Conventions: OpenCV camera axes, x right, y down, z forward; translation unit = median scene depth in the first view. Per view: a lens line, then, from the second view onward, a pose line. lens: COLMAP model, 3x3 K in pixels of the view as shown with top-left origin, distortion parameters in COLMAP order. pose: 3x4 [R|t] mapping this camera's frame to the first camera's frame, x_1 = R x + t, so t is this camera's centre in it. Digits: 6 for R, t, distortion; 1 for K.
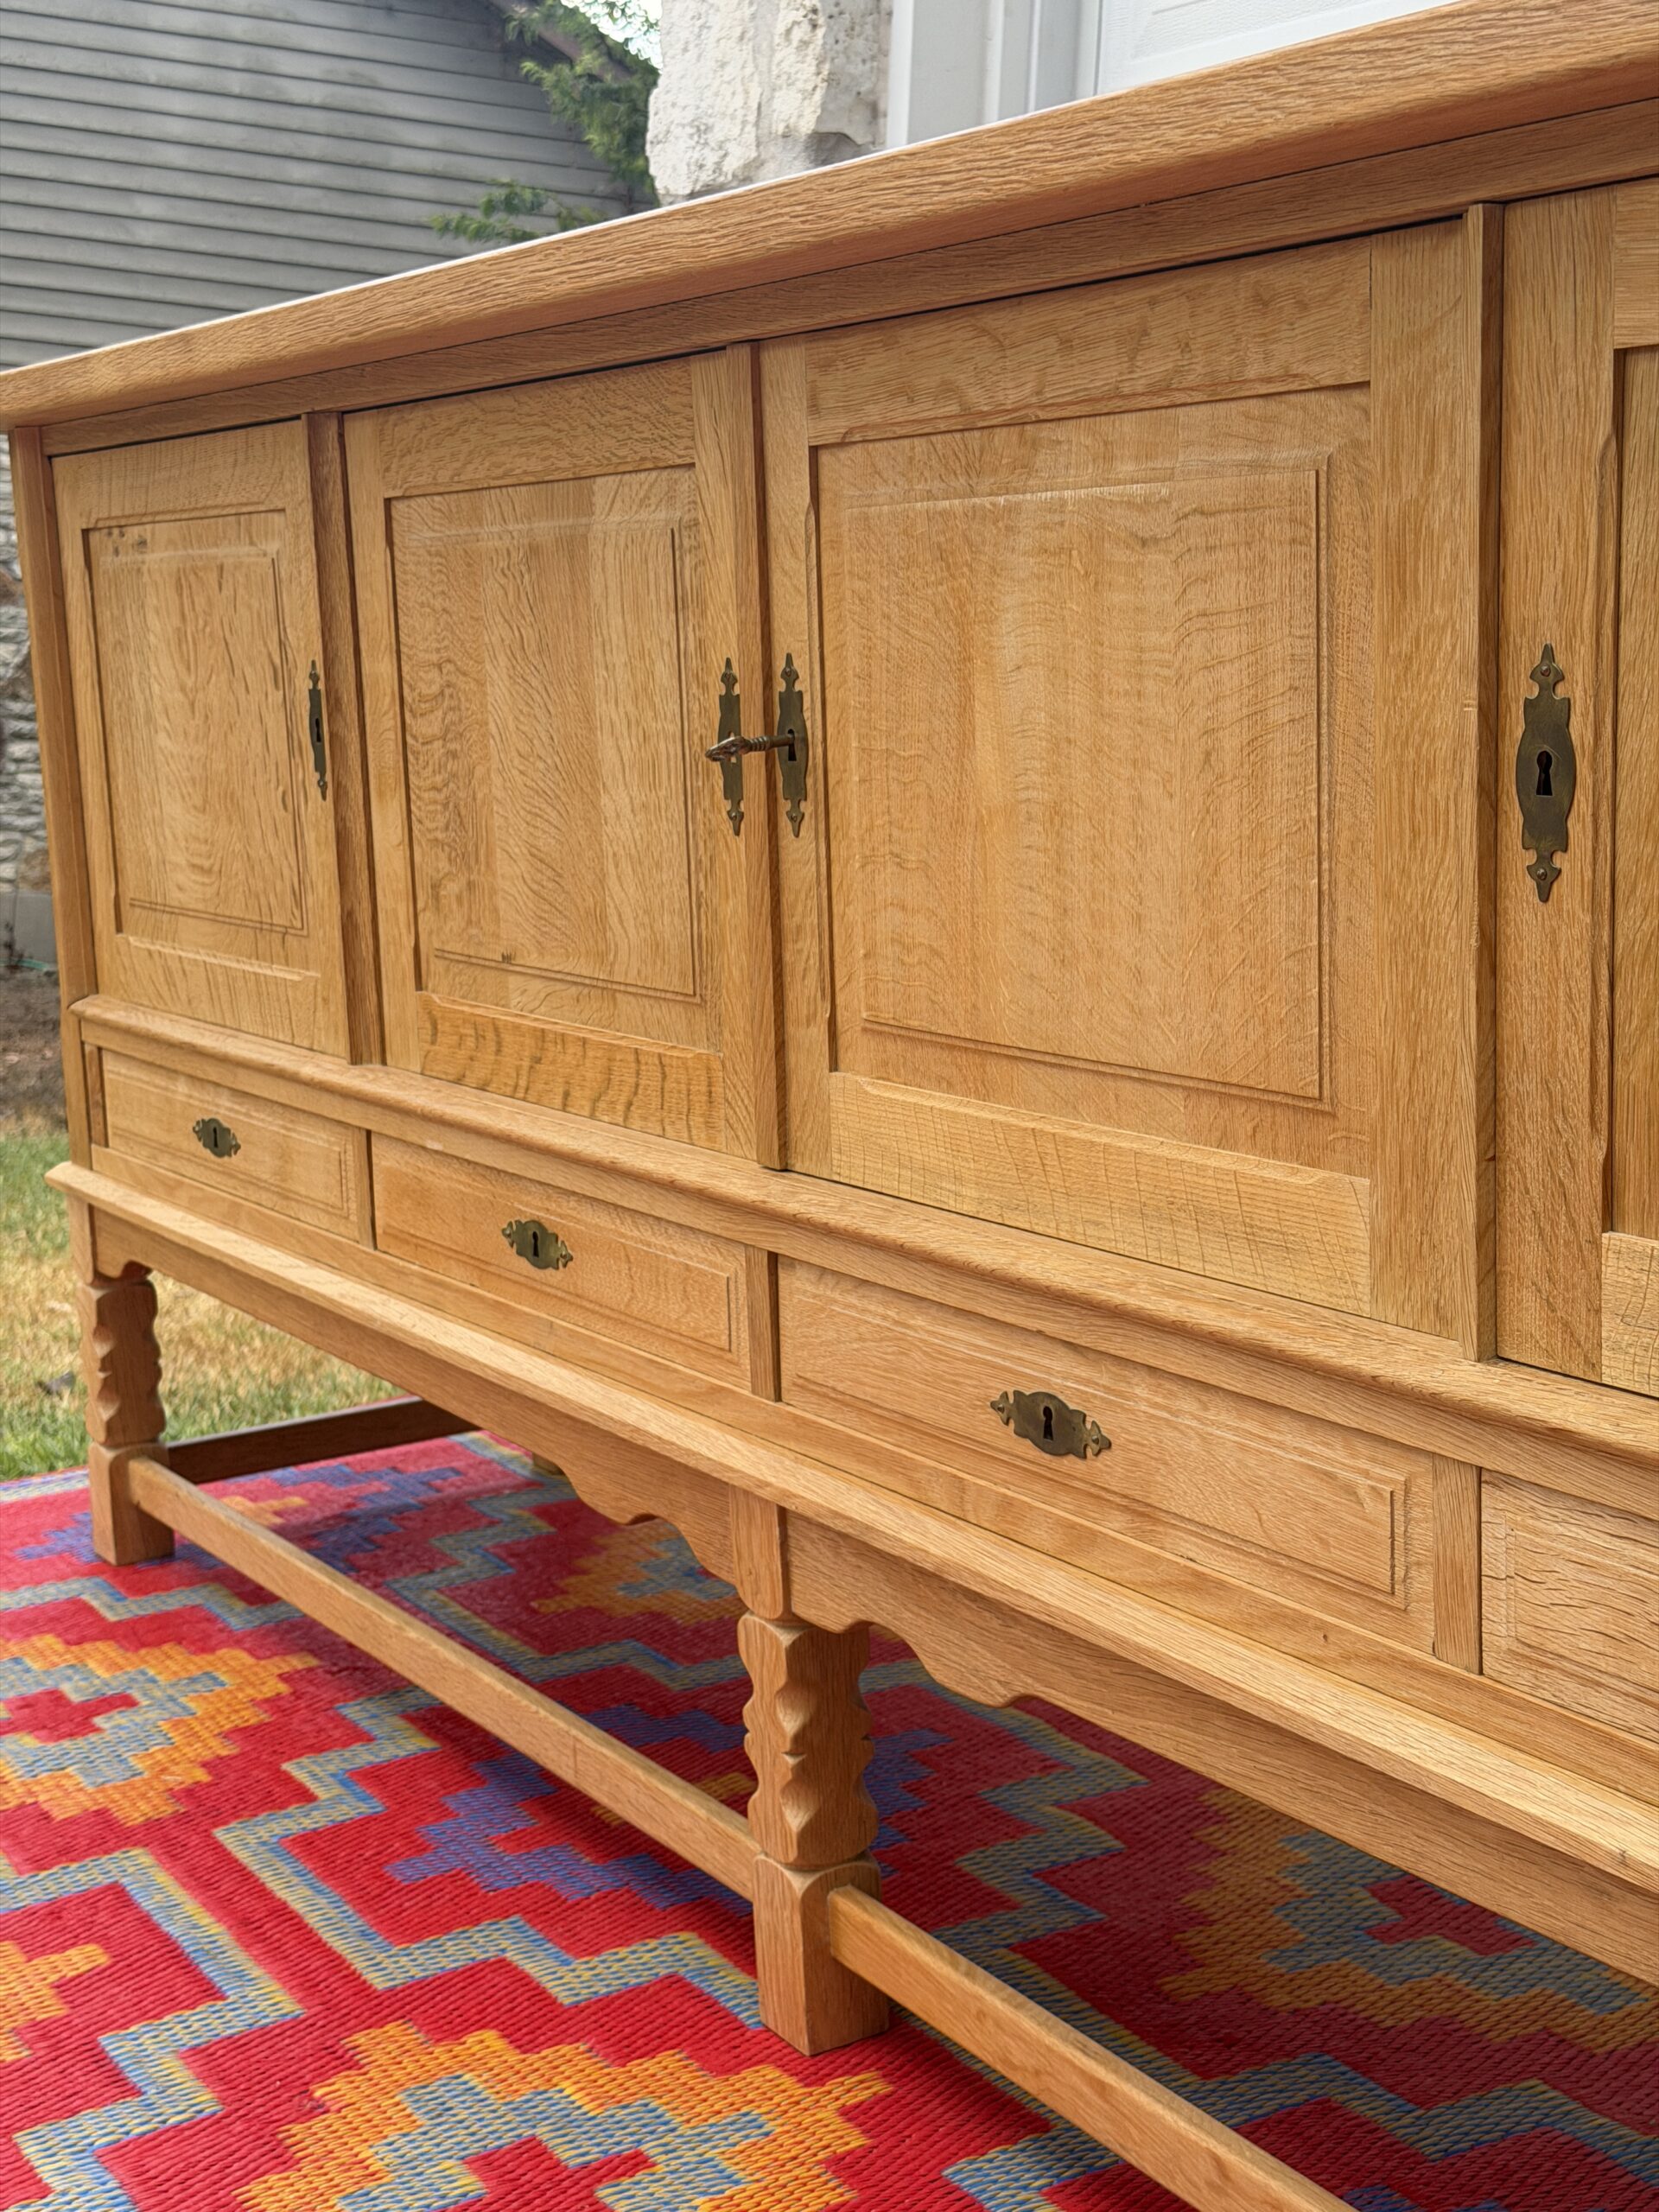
lens RADIAL K [[3100.1, 0, 822.0], [0, 3100.1, 1093.6], [0, 0, 1]] dist [0.156879, -0.102084]
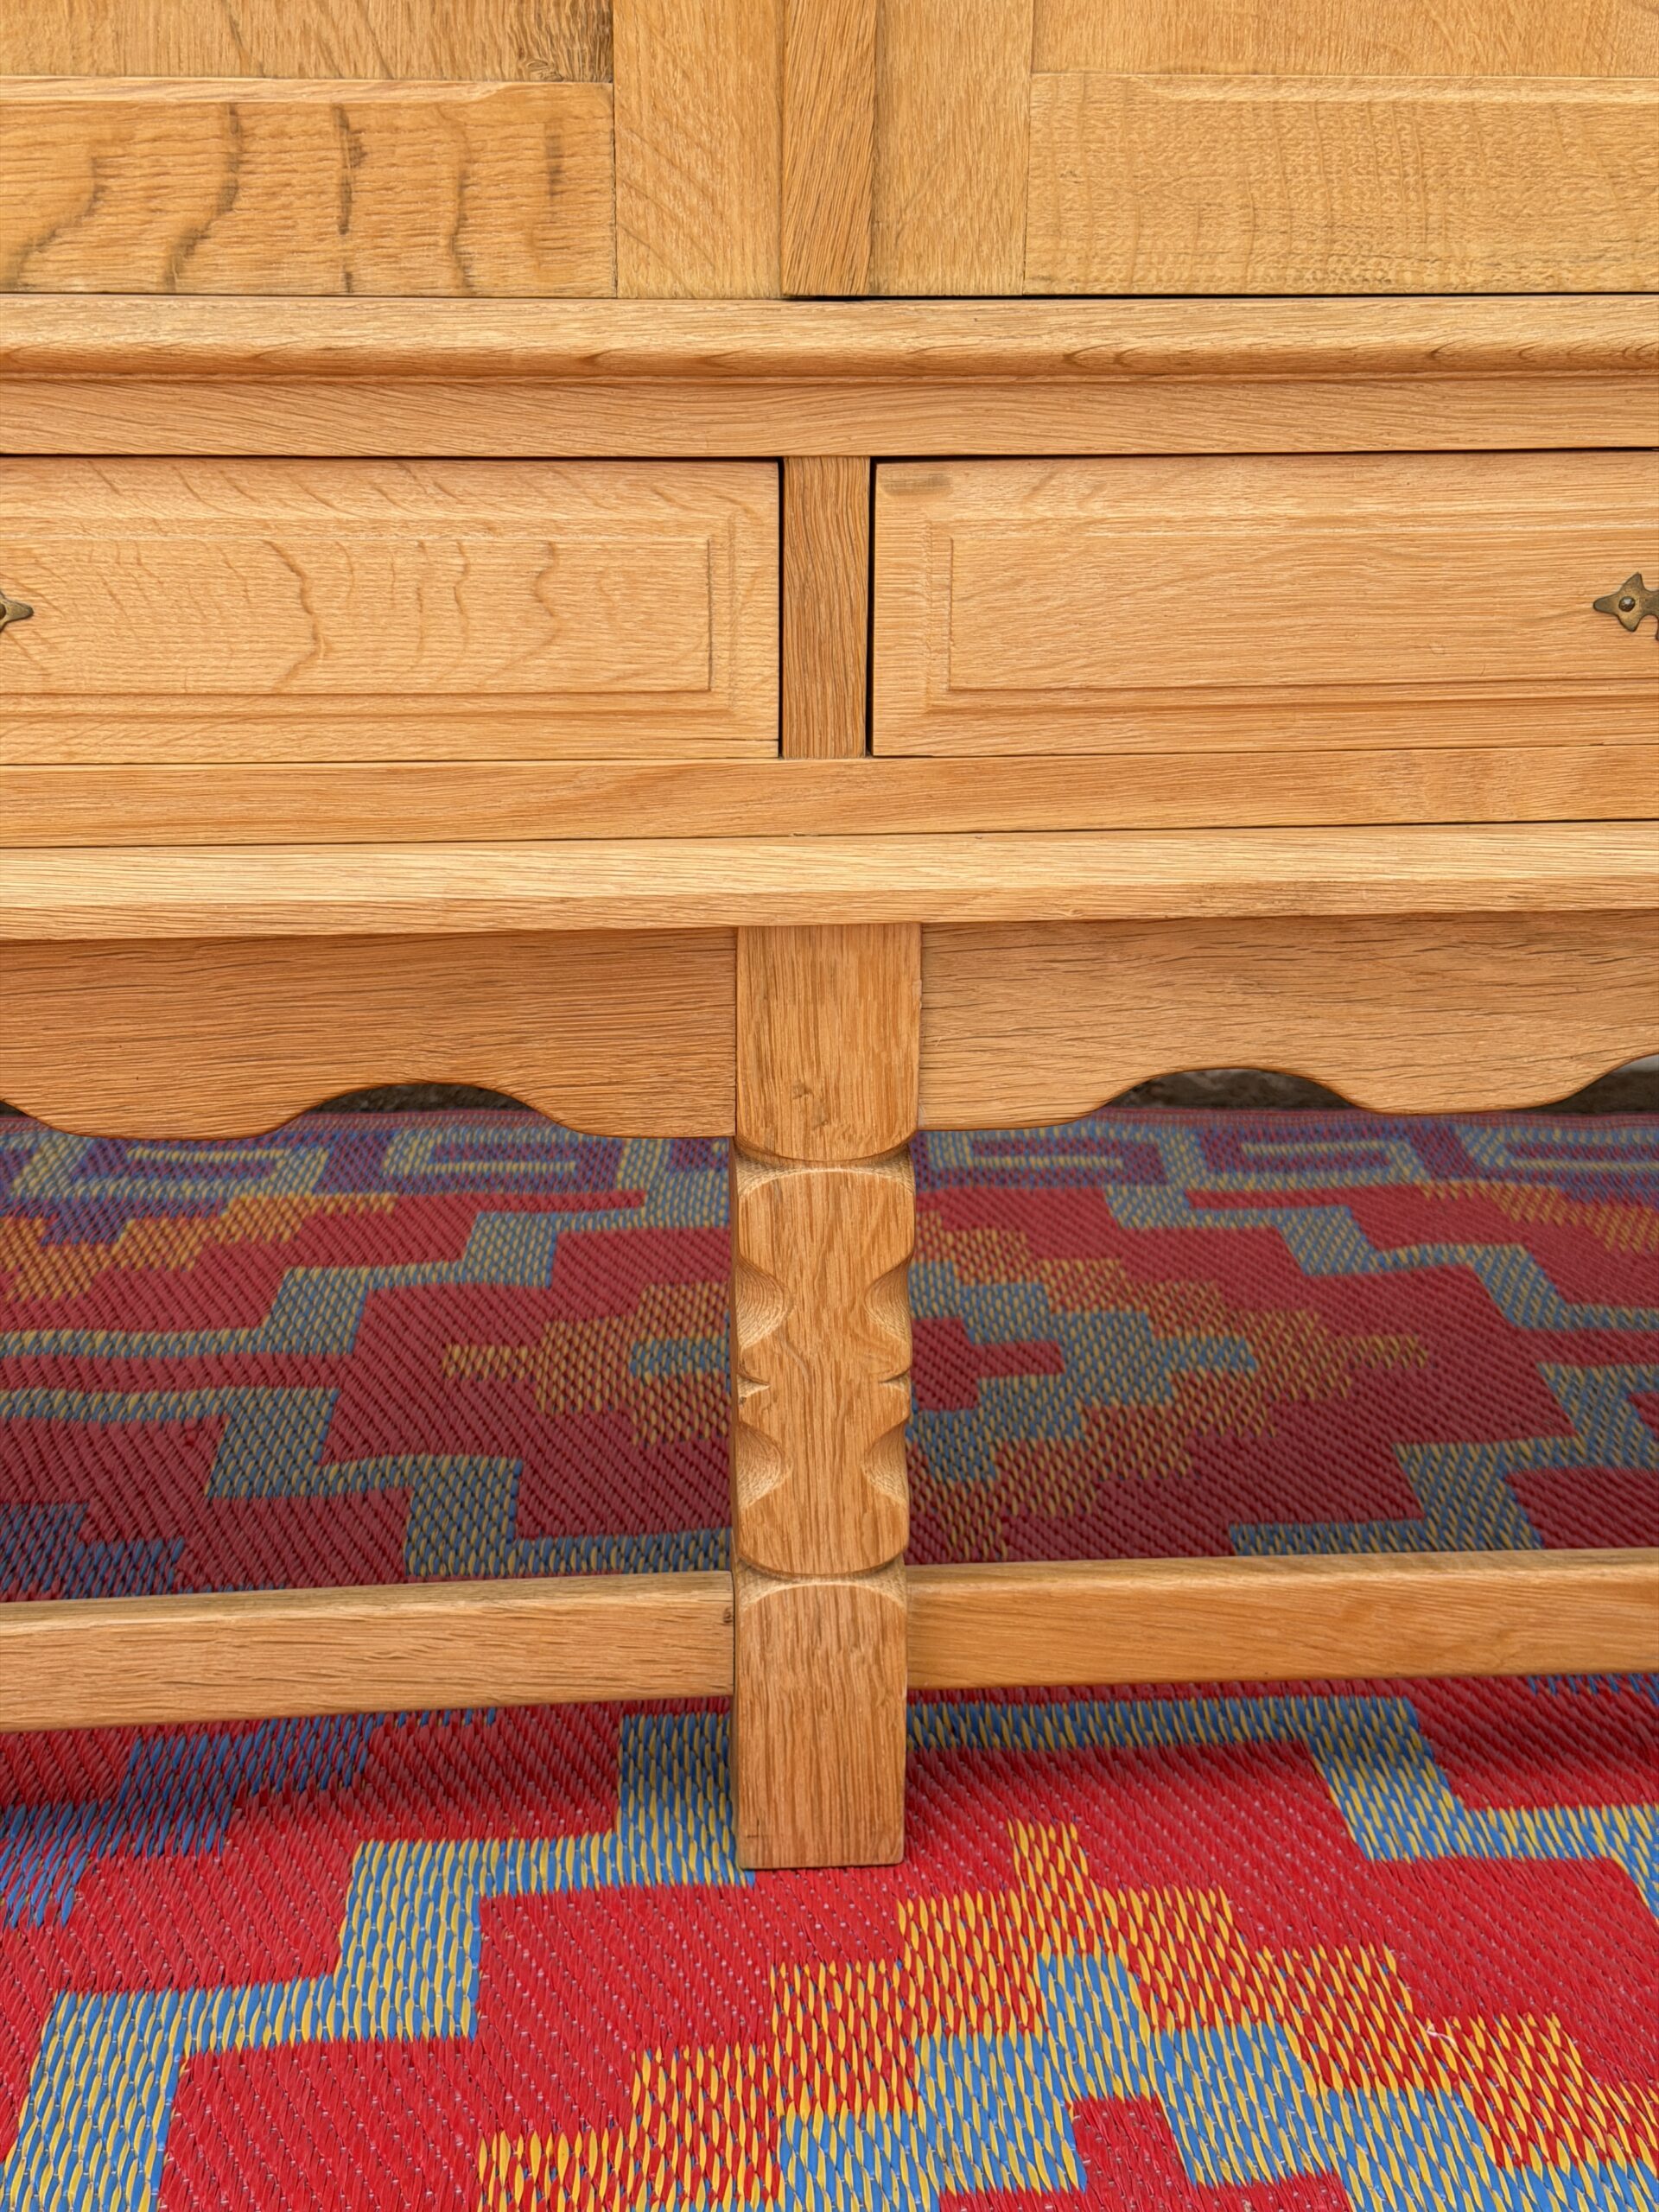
lens RADIAL K [[3100.1, 0, 822.0], [0, 3100.1, 1093.6], [0, 0, 1]] dist [0.156879, -0.102084]
pose [[0.444764, -0.245569, 0.861325, -0.468687], [0.116521, 0.969370, 0.216205, 0.037324], [-0.888036, 0.004203, 0.459755, 0.727039]]
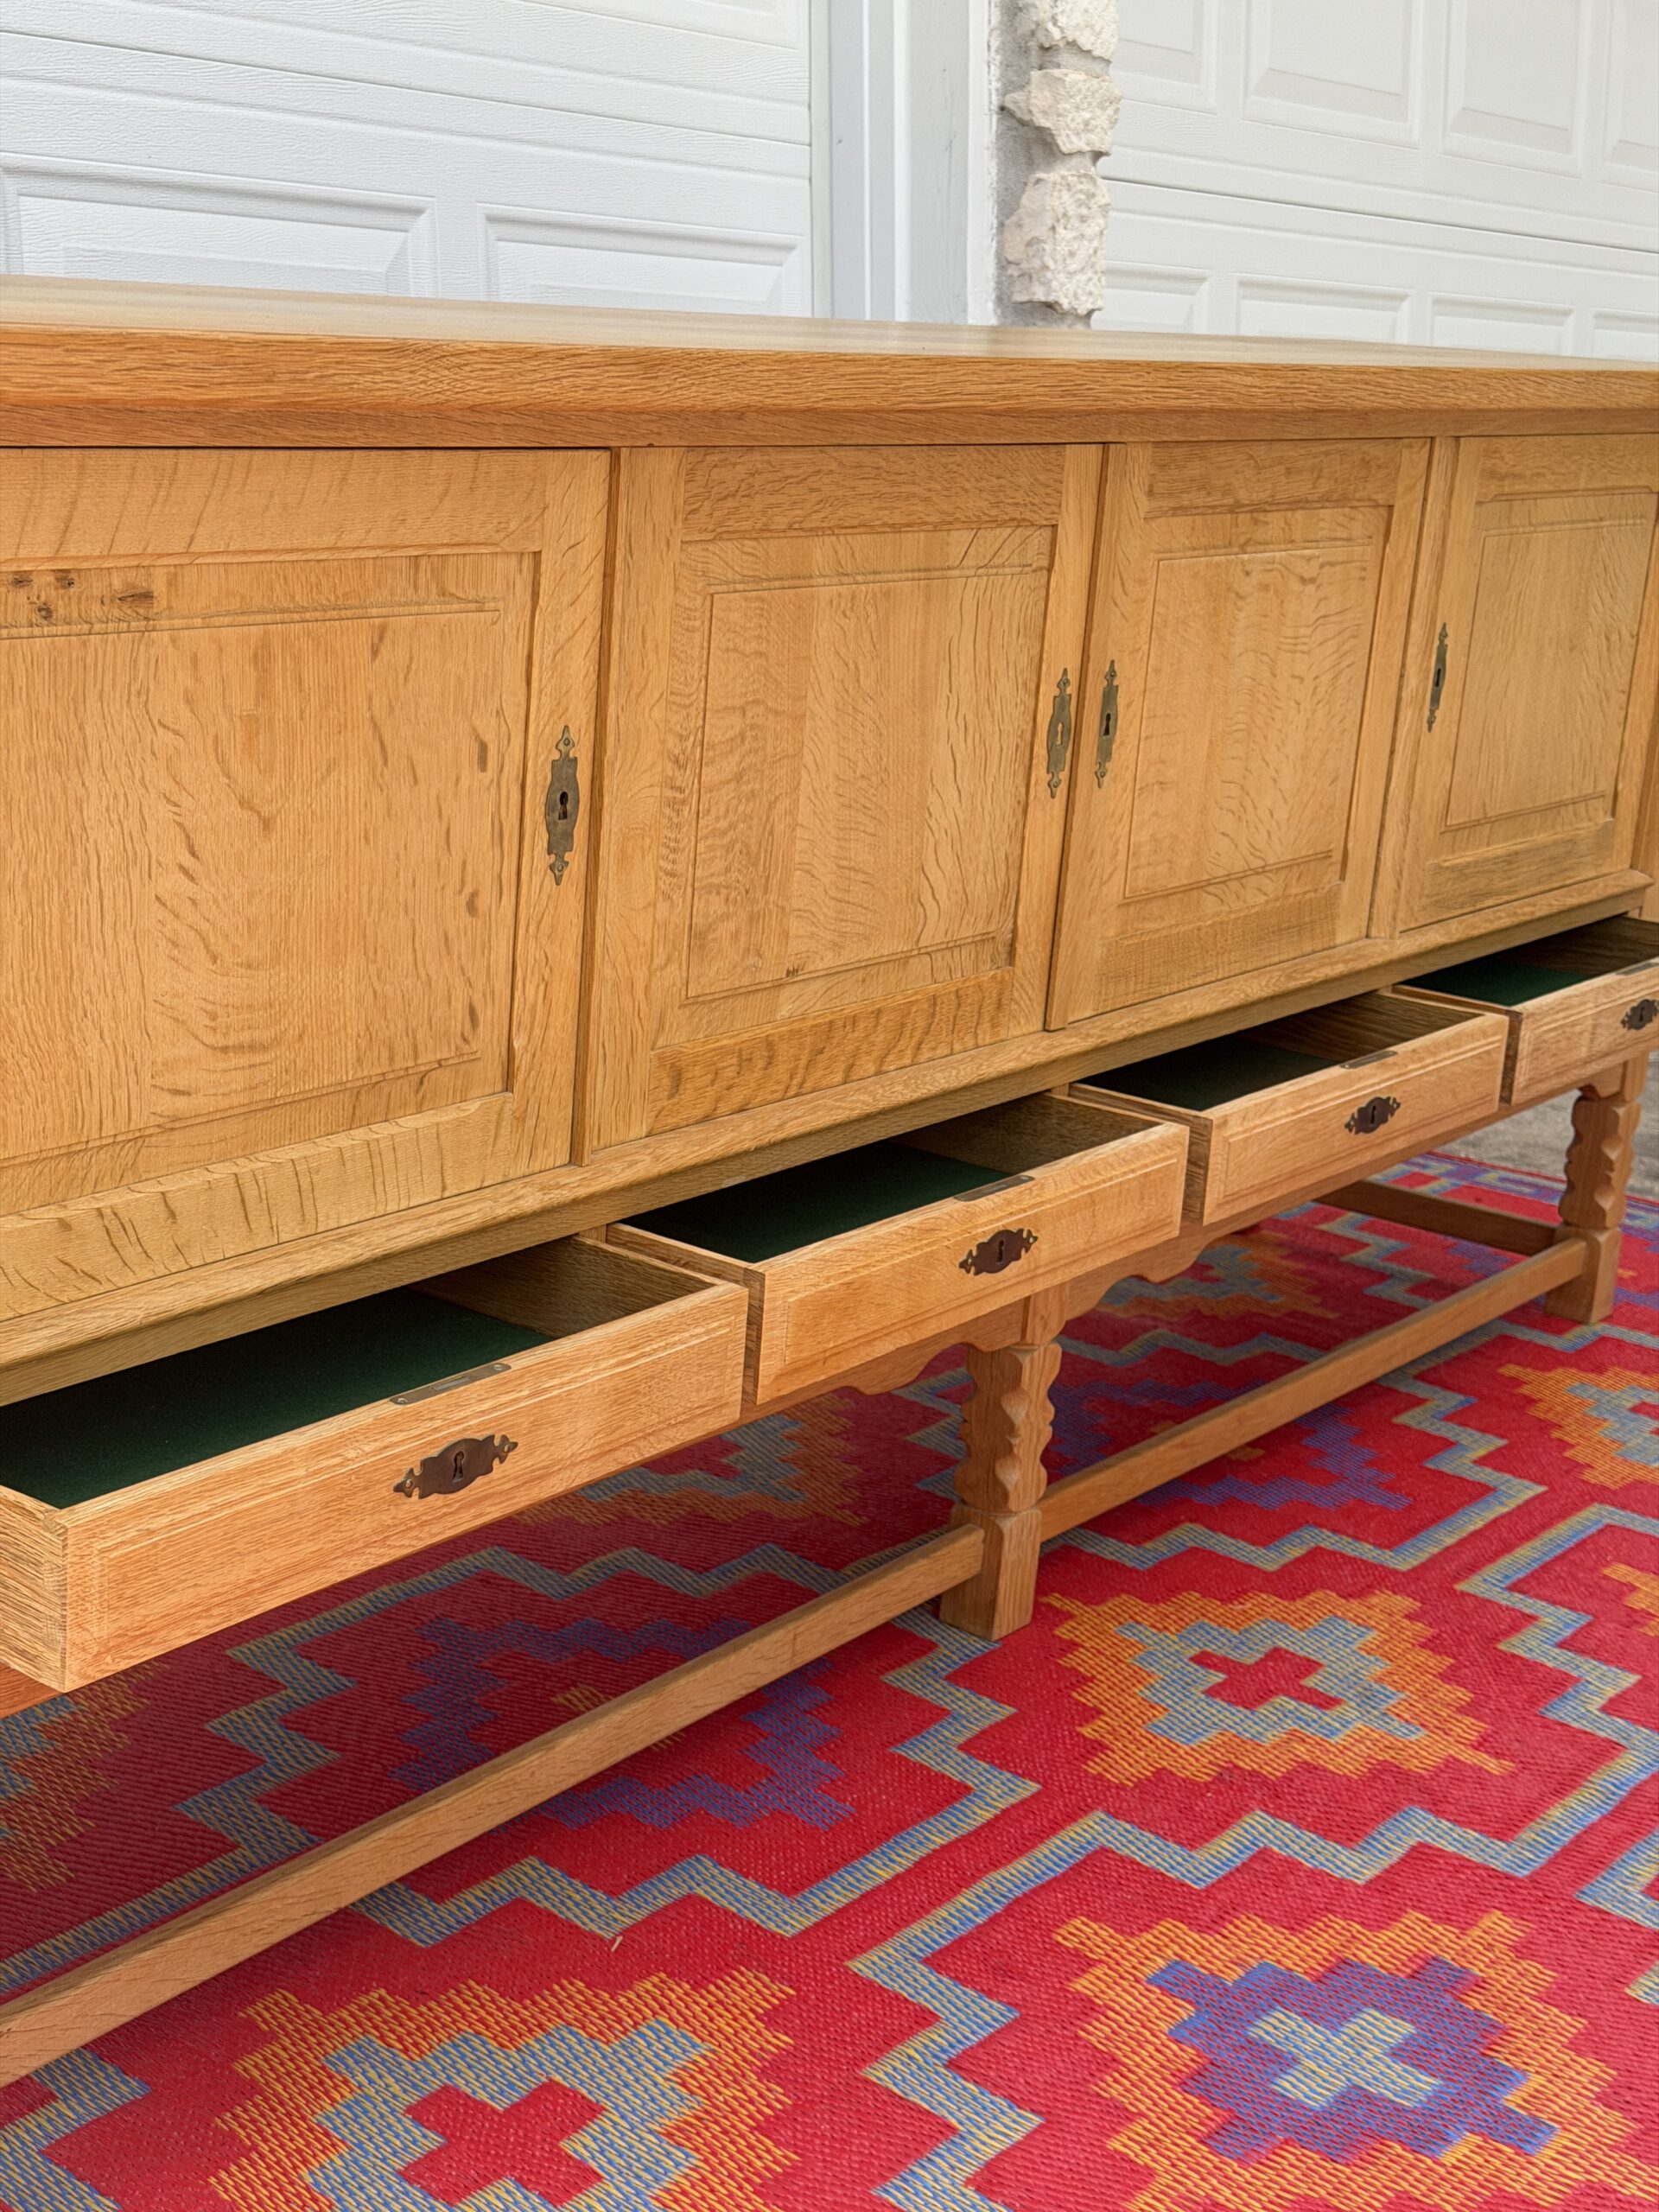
lens RADIAL K [[3100.1, 0, 822.0], [0, 3100.1, 1093.6], [0, 0, 1]] dist [0.156879, -0.102084]
pose [[-0.358415, -0.235947, 0.903254, -1.184793], [0.085943, 0.955087, 0.283590, -0.335643], [-0.929598, 0.179272, -0.322039, 1.476096]]
